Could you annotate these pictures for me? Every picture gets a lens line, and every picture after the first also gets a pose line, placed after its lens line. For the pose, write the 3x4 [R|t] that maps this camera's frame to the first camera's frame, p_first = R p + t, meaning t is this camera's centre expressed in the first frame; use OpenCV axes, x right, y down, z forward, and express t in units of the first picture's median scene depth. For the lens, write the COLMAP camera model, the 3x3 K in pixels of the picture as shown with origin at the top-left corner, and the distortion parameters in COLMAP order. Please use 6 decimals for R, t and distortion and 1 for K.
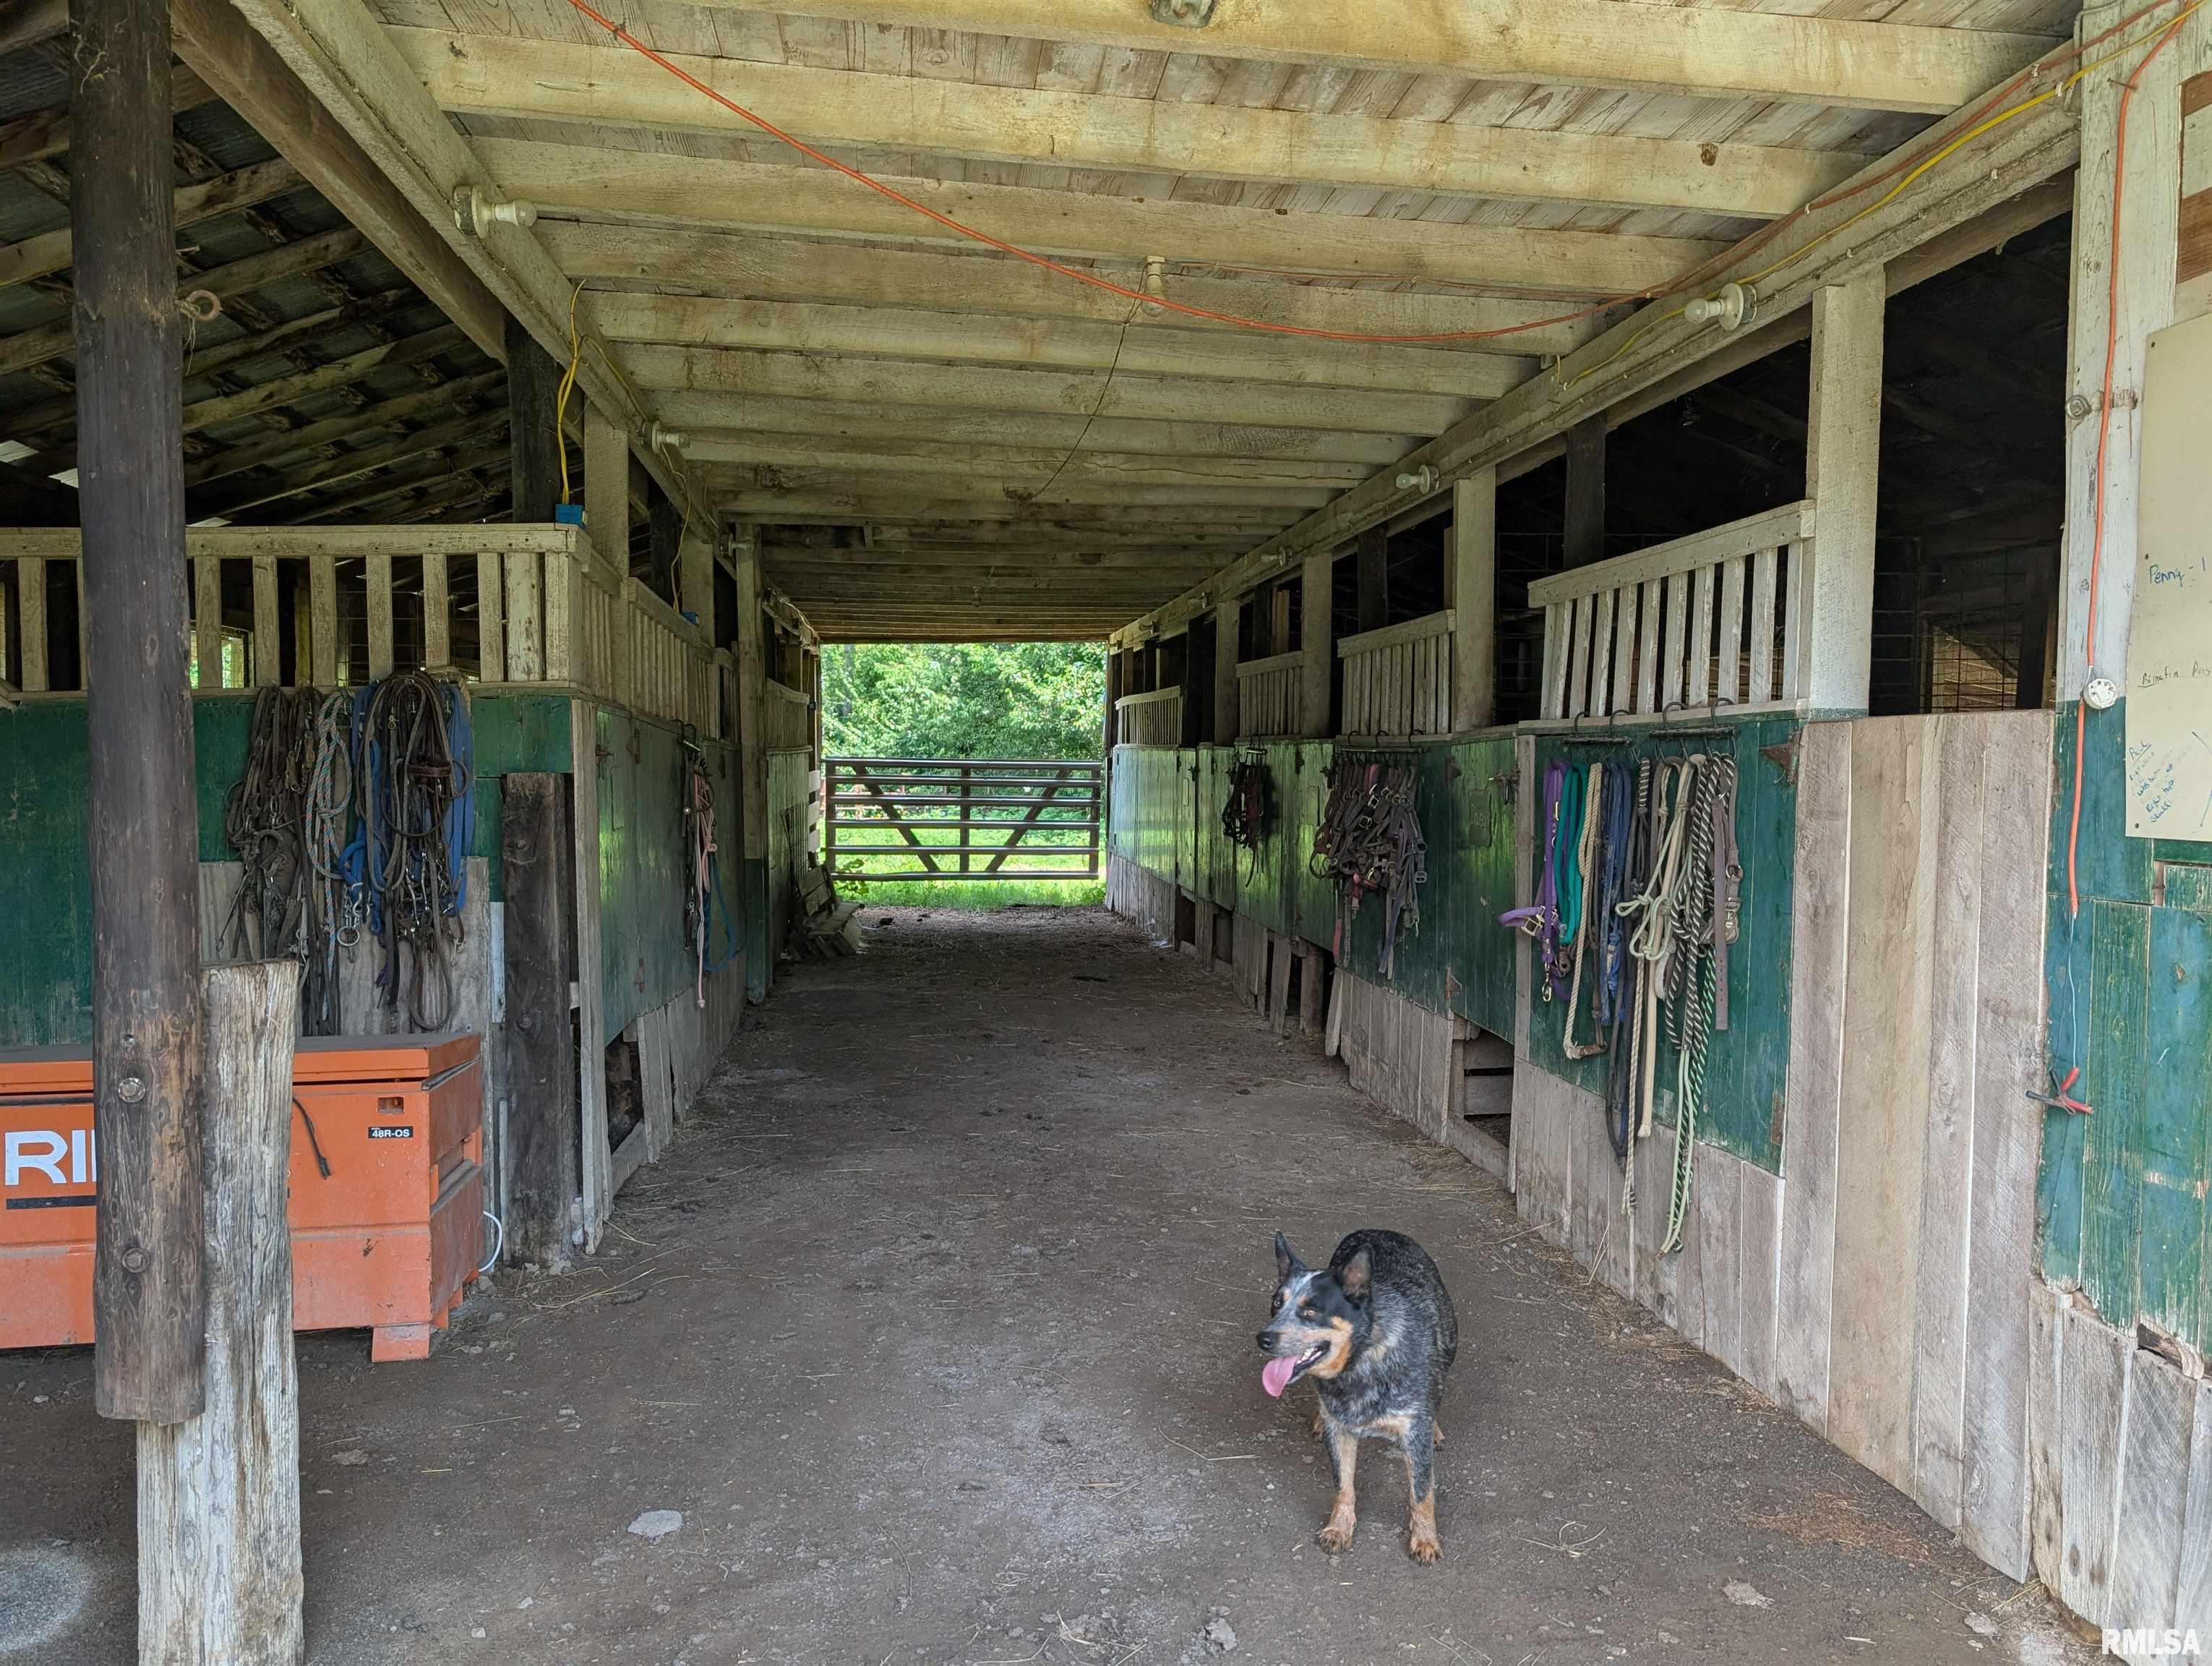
lens RADIAL K [[1600.4, 0, 1109.5], [0, 1600.4, 827.7], [0, 0, 1]] dist [0.013118, -0.009687]
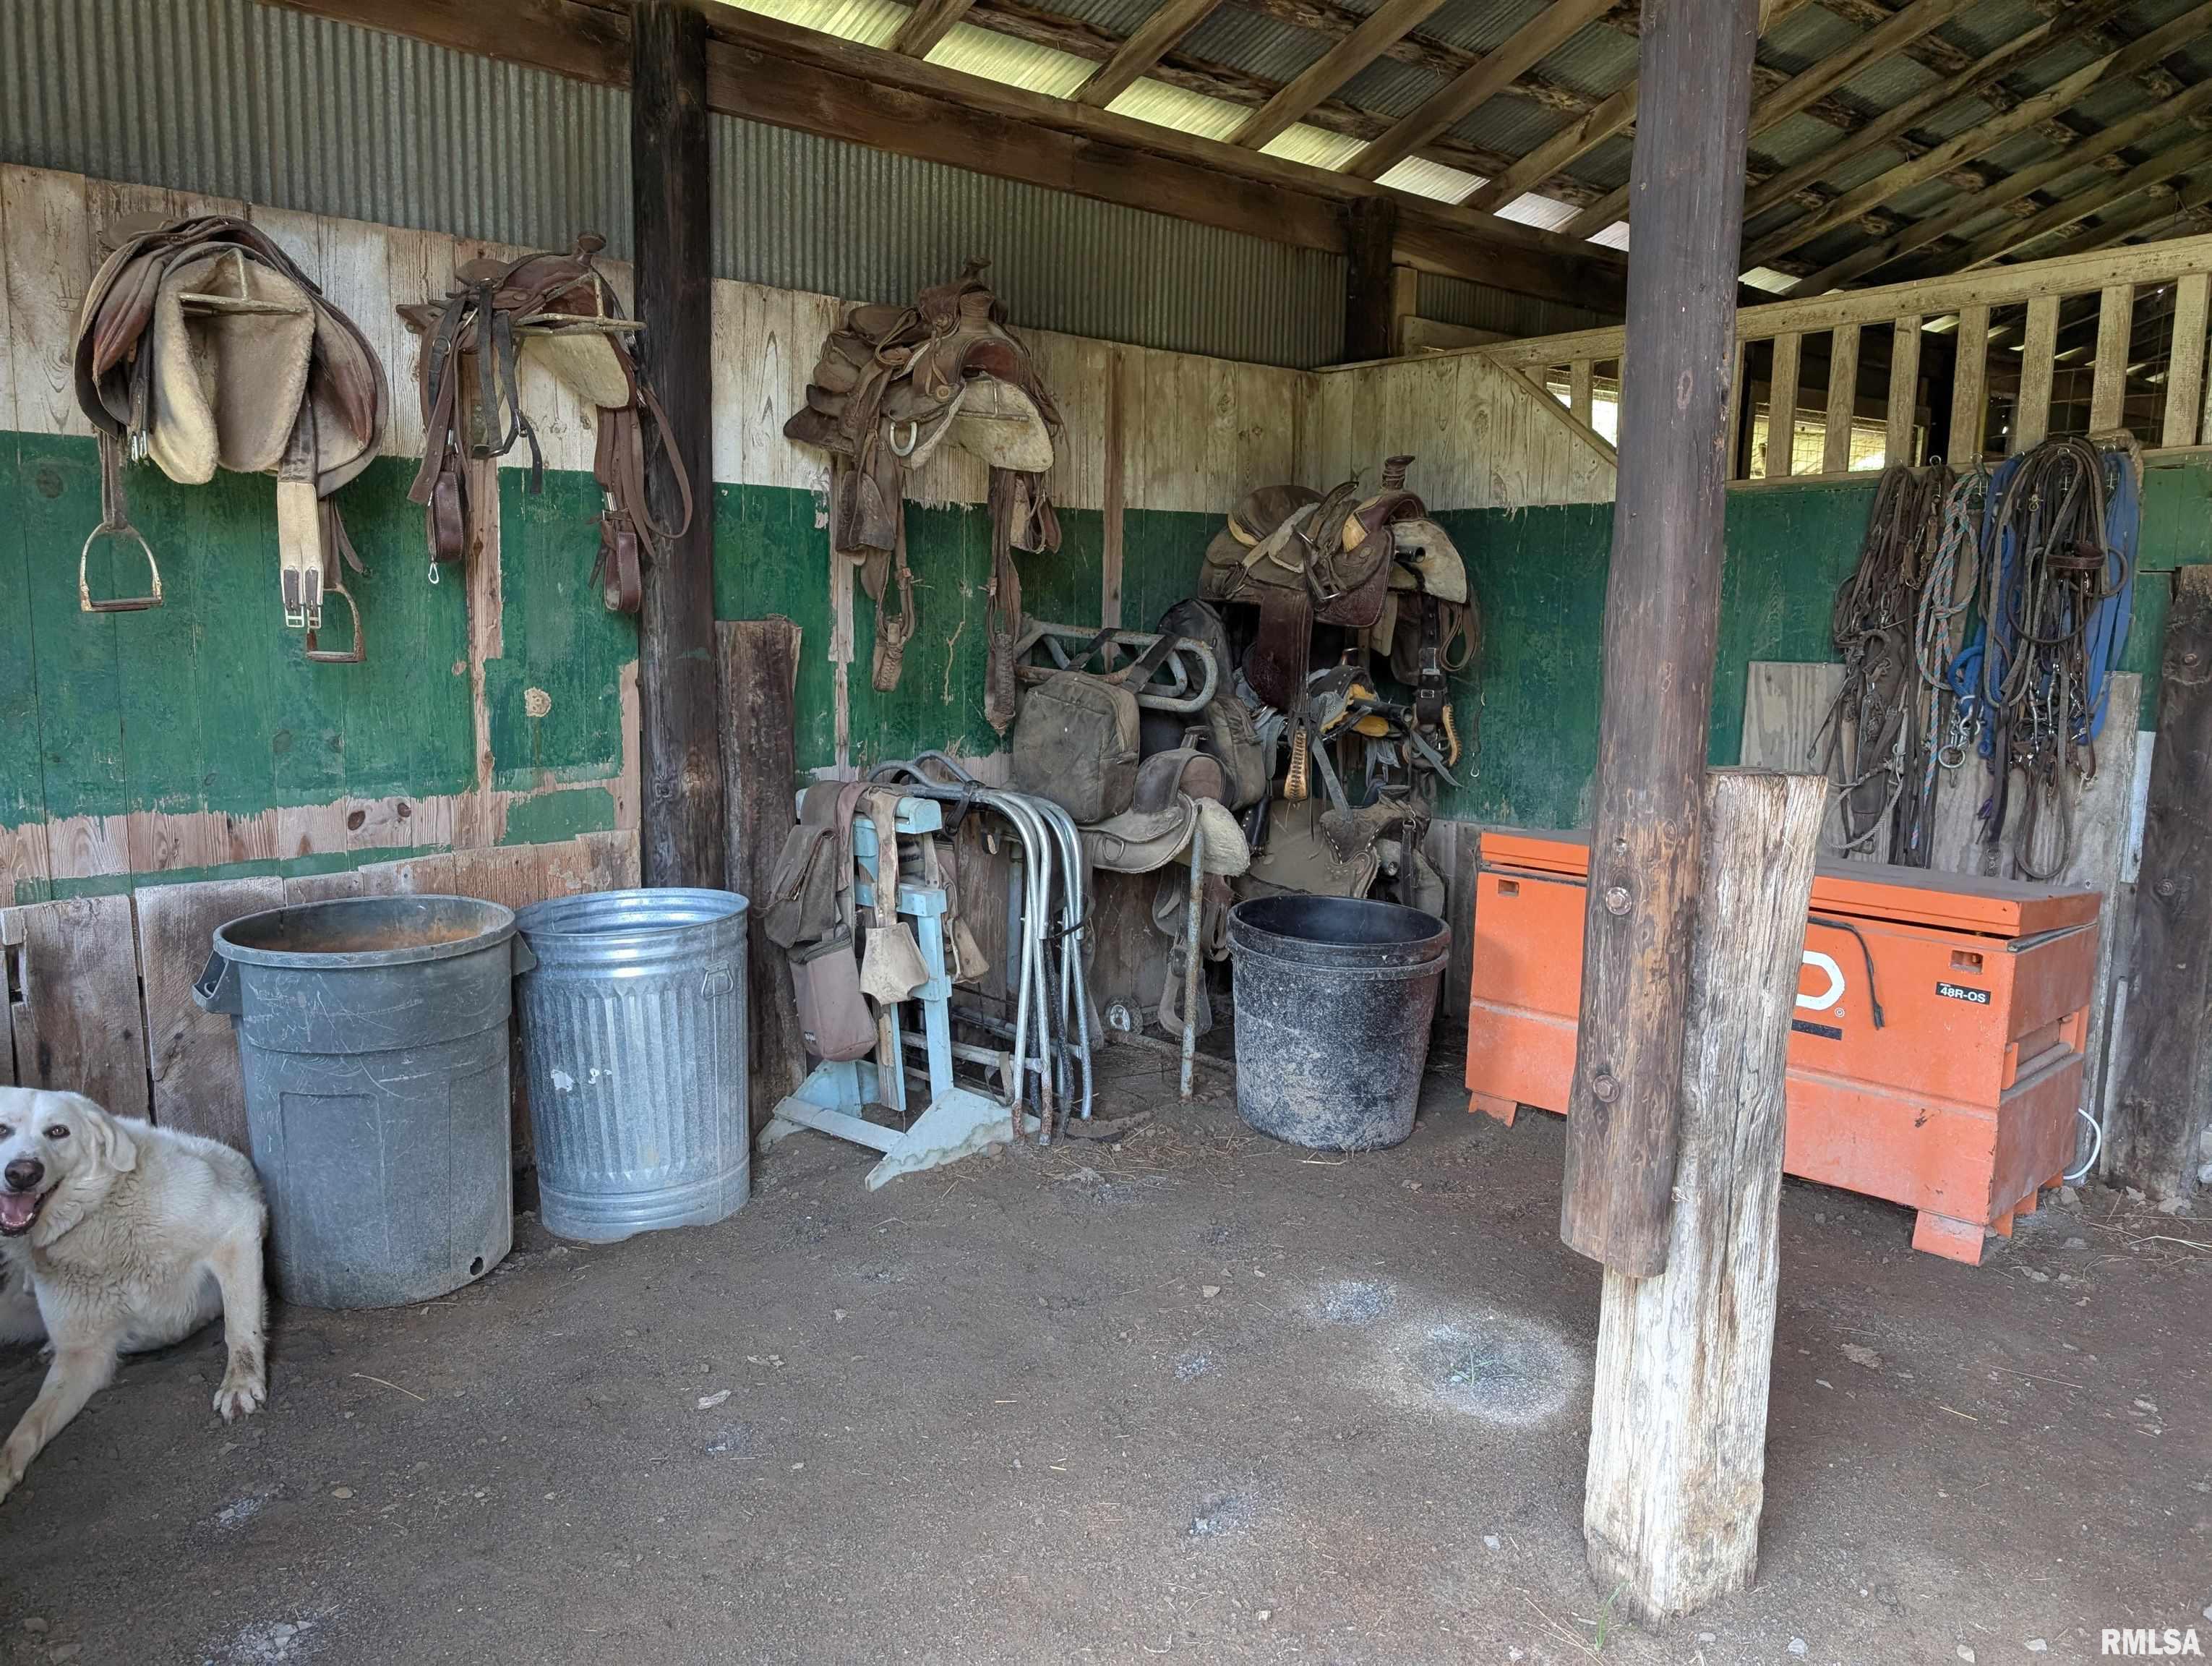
lens RADIAL K [[1600.4, 0, 1113.4], [0, 1600.4, 829.4], [0, 0, 1]] dist [0.013118, -0.009687]
pose [[0.572338, 0.132065, -0.809313, -0.030637], [-0.038989, 0.990212, 0.134012, 0.008742], [0.819090, -0.045146, 0.571885, 0.142211]]
